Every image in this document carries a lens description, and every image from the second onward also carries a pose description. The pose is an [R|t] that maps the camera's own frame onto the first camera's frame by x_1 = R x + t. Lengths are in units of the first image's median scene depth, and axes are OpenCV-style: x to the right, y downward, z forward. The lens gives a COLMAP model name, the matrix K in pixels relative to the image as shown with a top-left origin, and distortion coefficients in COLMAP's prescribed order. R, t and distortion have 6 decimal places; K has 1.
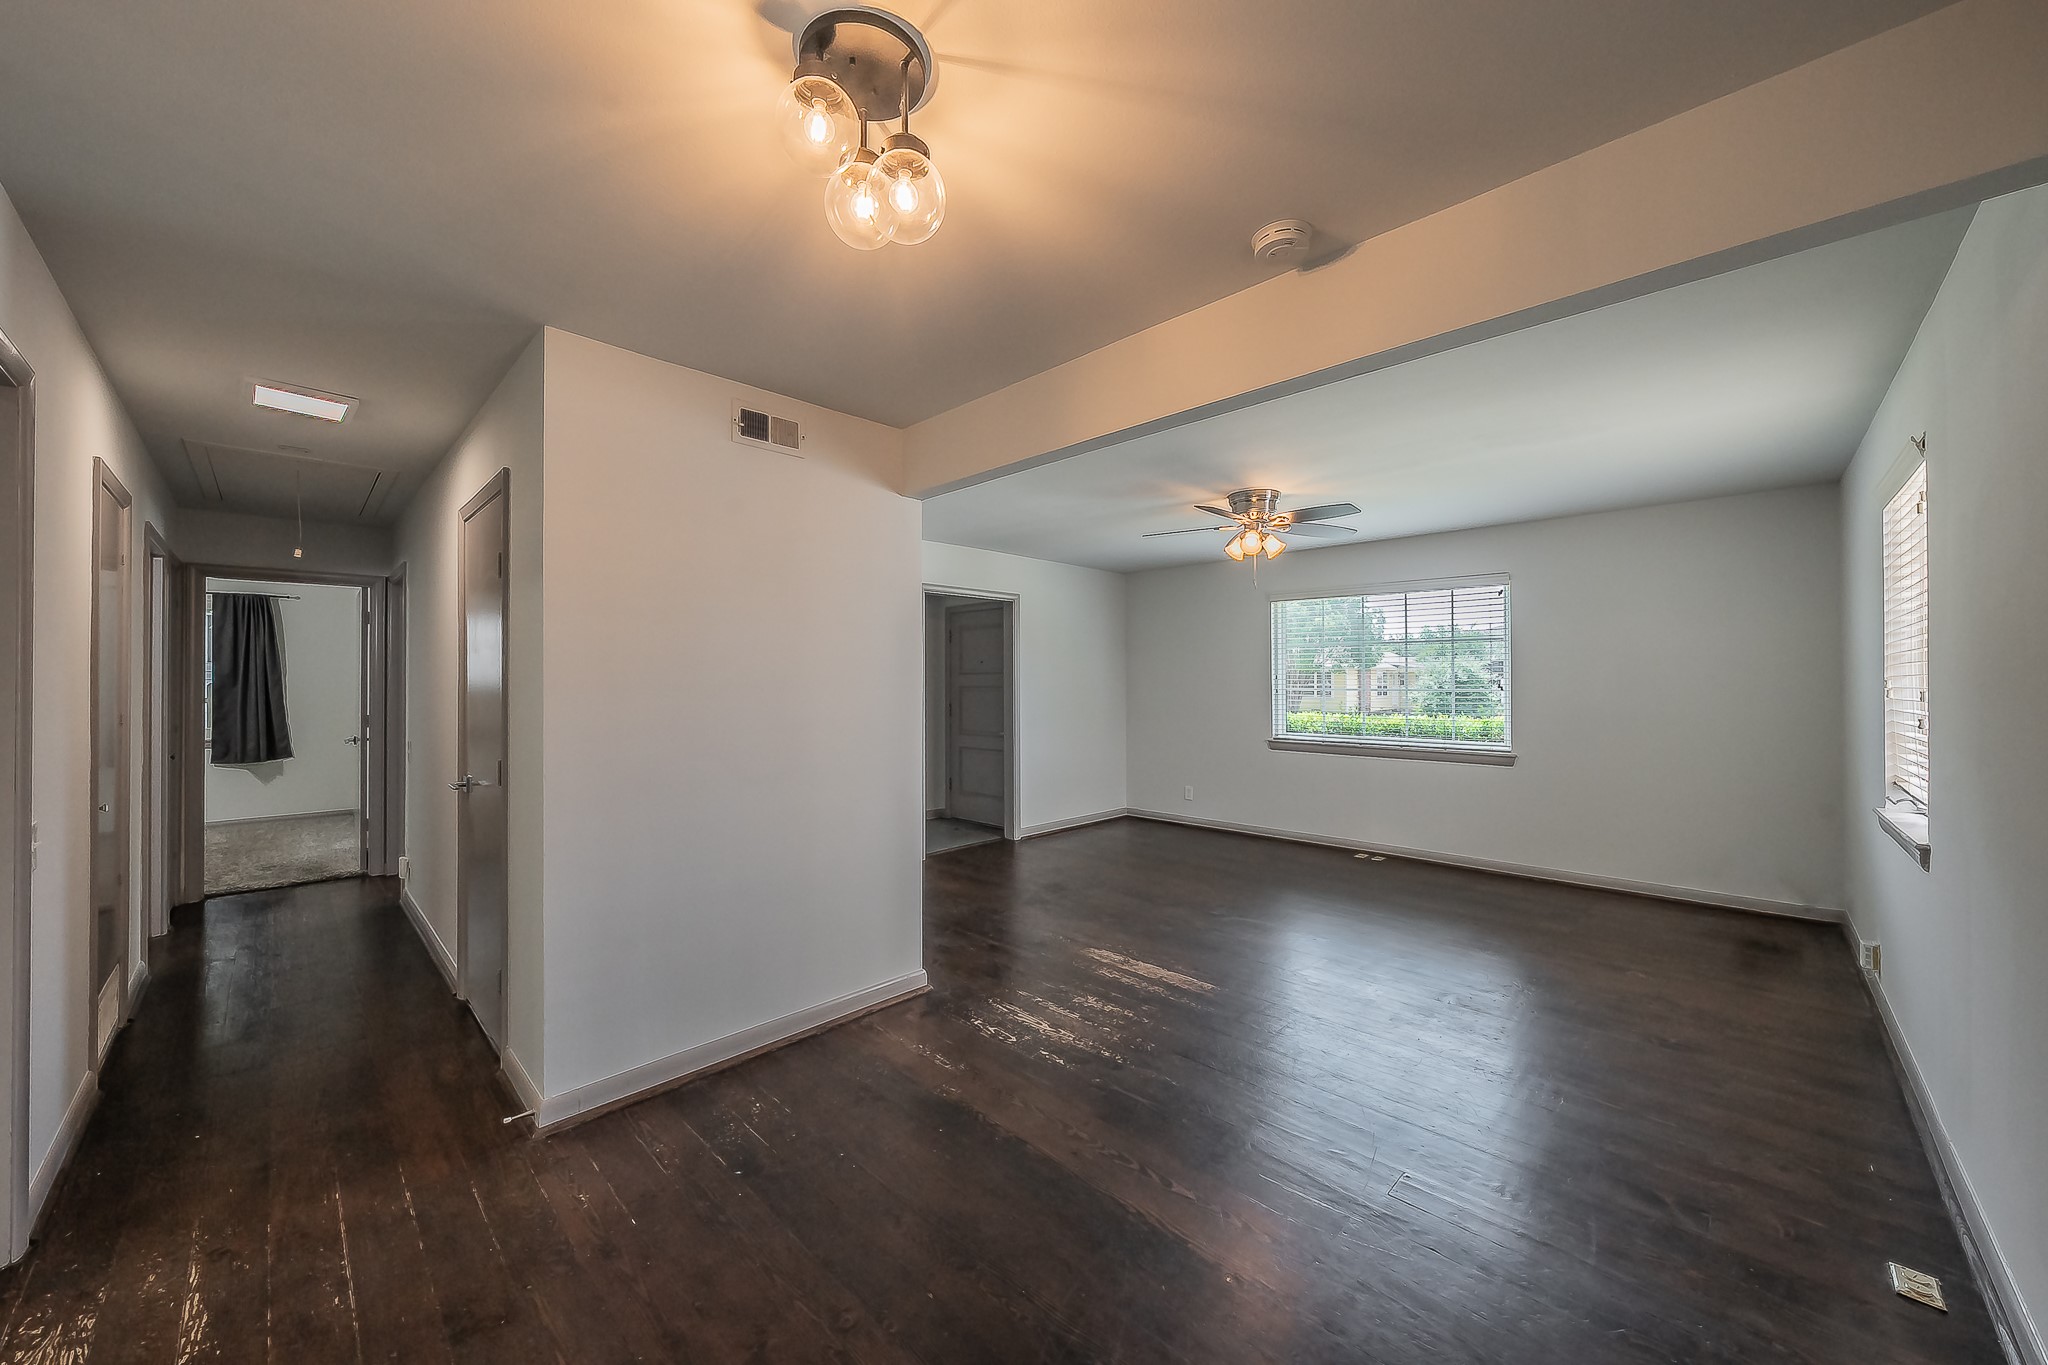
lens RADIAL K [[722.3, 0, 1033.0], [0, 722.3, 679.5], [0, 0, 1]] dist [0.011775, 0.000150]
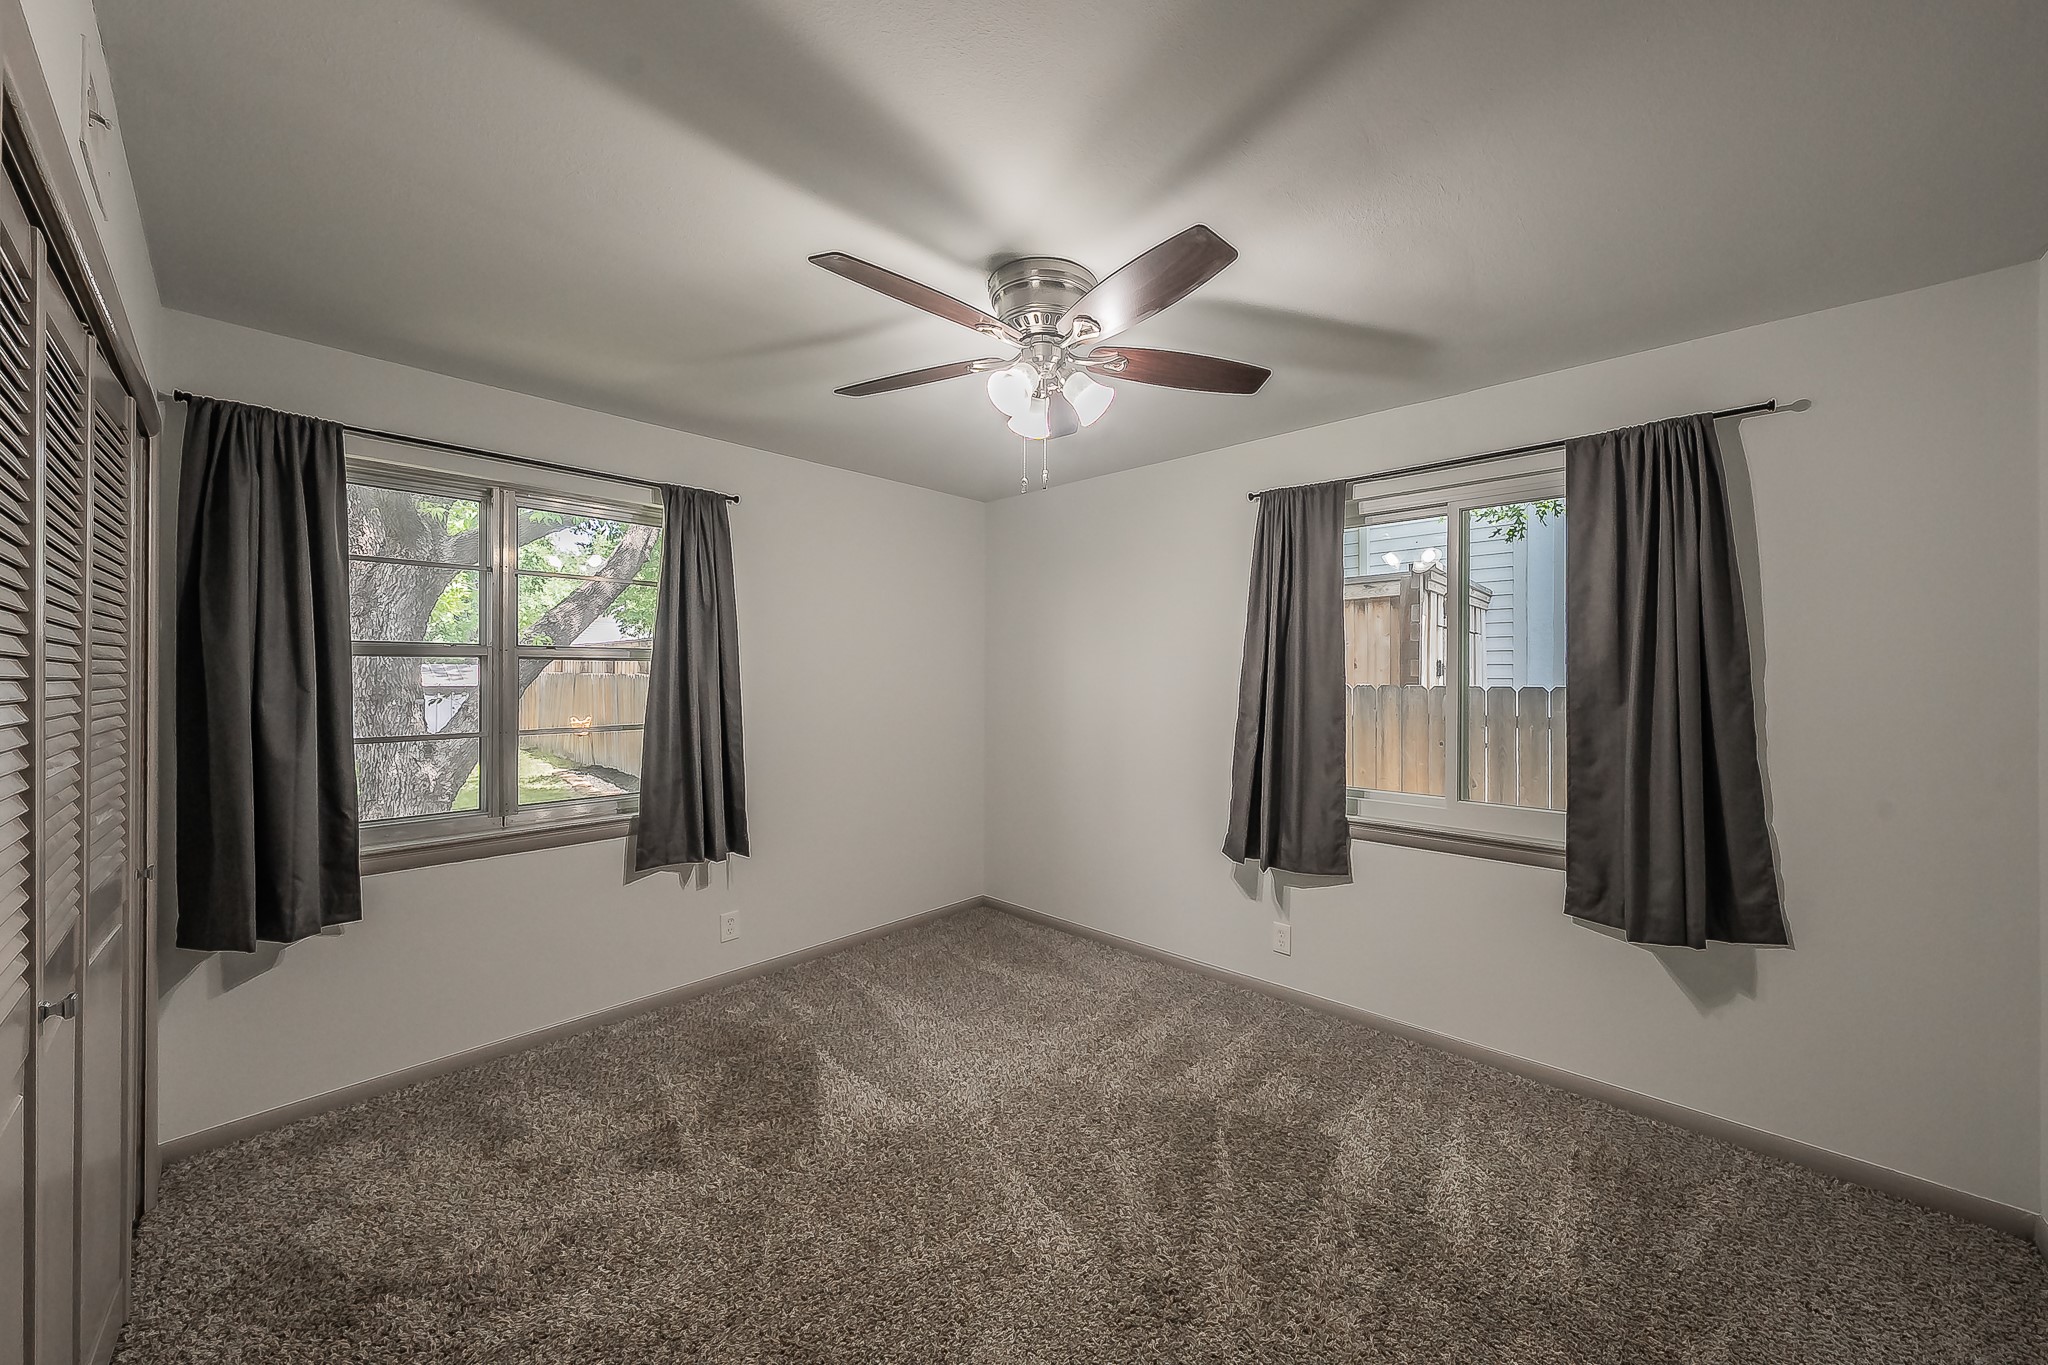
lens RADIAL K [[702.5, 0, 1031.6], [0, 702.5, 677.7], [0, 0, 1]] dist [0.001361, 0.000175]
pose [[0.039537, -0.000226, -0.999218, -0.749238], [0.002694, 0.999996, -0.000119, -0.002537], [0.999214, -0.002687, 0.039538, 0.692067]]
